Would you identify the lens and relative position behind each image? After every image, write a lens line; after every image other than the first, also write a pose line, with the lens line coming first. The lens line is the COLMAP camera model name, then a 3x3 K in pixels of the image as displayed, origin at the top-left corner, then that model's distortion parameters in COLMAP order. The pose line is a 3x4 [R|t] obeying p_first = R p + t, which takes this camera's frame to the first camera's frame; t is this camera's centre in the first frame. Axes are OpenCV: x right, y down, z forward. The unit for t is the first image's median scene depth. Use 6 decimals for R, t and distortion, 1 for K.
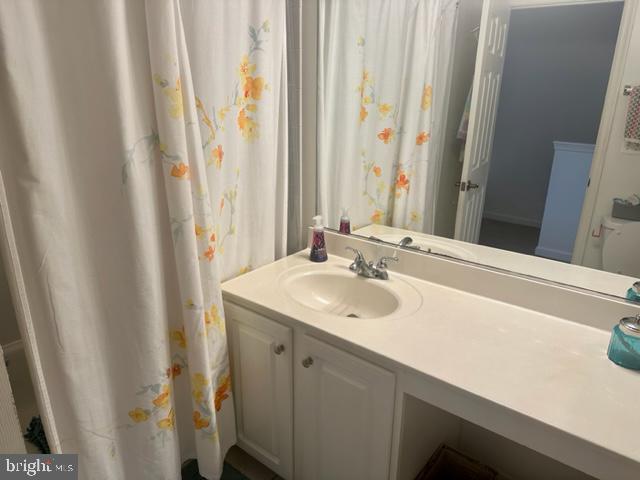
lens RADIAL K [[438.7, 0, 319.2], [0, 438.7, 234.3], [0, 0, 1]] dist [0.081561, -0.119280]
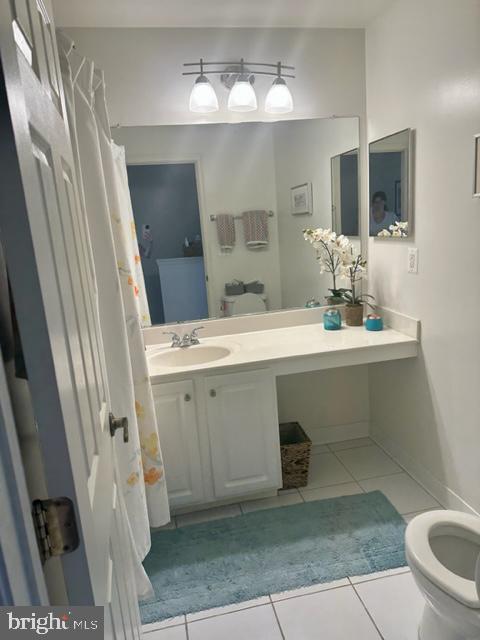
lens RADIAL K [[438.7, 0, 240.0], [0, 438.7, 320.0], [0, 0, 1]] dist [0.081561, -0.119280]
pose [[0.627400, -0.228048, 0.744555, -0.842705], [0.316921, 0.948164, 0.023357, 0.037229], [-0.711287, 0.221311, 0.667152, -0.104470]]
